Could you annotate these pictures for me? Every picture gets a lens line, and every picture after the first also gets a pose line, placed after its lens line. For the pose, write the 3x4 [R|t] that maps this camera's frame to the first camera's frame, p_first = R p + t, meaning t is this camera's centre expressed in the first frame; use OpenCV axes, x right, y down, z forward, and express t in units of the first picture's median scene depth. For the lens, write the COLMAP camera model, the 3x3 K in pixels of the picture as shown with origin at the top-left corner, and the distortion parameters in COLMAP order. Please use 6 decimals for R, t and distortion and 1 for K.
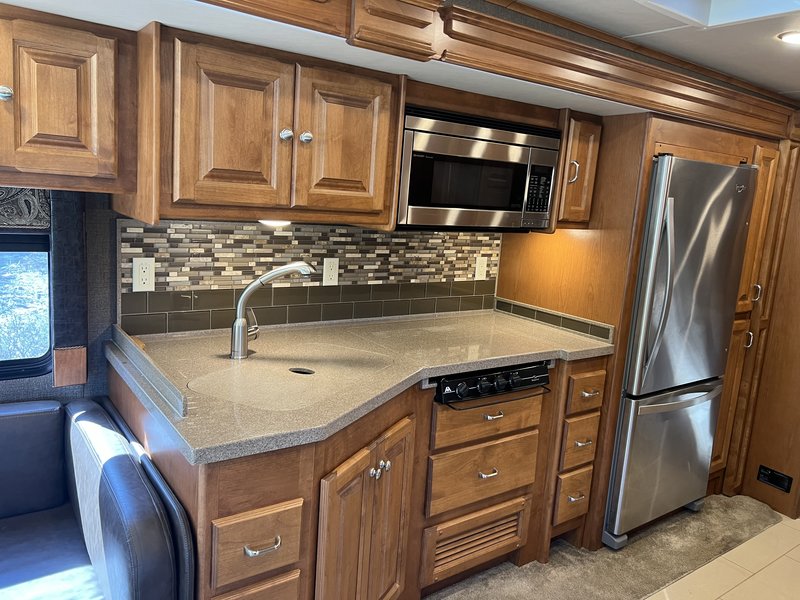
lens RADIAL K [[602.8, 0, 400.0], [0, 602.8, 300.0], [0, 0, 1]] dist [0.018838, -0.007301]
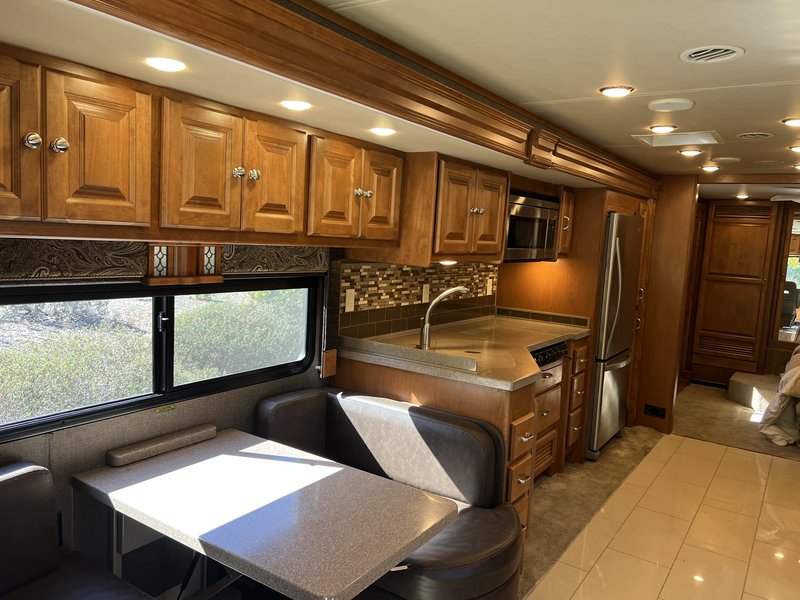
lens RADIAL K [[596.0, 0, 399.5], [0, 596.0, 306.3], [0, 0, 1]] dist [0.004492, -0.003479]
pose [[0.944214, -0.062886, 0.323274, -0.636741], [0.073713, 0.997051, -0.021343, 0.010086], [-0.320978, 0.043982, 0.946065, -0.339147]]
